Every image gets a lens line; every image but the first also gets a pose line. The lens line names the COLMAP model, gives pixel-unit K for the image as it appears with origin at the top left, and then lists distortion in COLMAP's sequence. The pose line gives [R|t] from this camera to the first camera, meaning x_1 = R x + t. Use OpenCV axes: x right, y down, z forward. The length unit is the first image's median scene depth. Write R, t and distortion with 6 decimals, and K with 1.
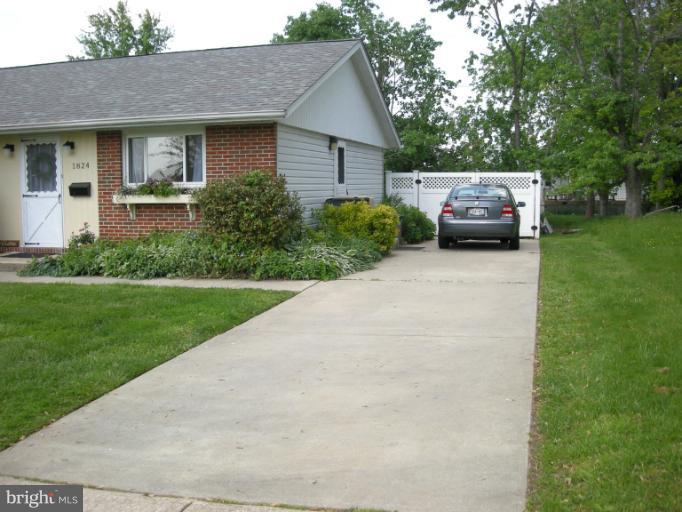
lens RADIAL K [[721.2, 0, 328.3], [0, 721.2, 254.1], [0, 0, 1]] dist [-0.140217, 0.000000]
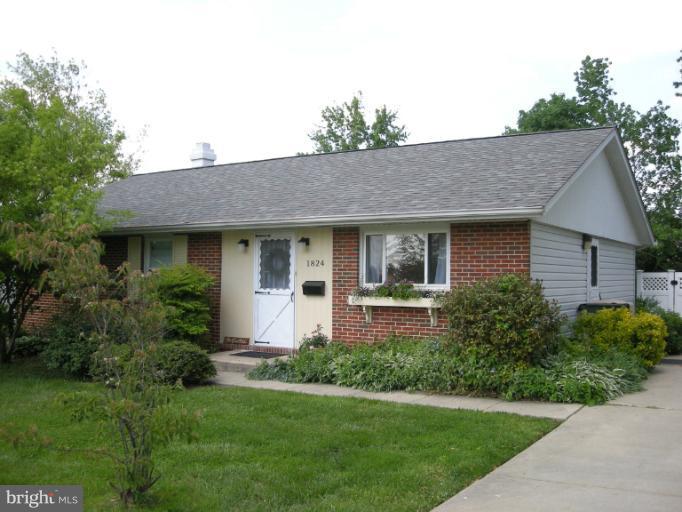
lens RADIAL K [[721.2, 0, 341.3], [0, 721.2, 256.0], [0, 0, 1]] dist [-0.140217, 0.000000]
pose [[0.958760, 0.007525, -0.284118, -0.043104], [-0.042624, 0.992151, -0.117557, -0.023342], [0.281004, 0.124819, 0.951555, 0.088585]]
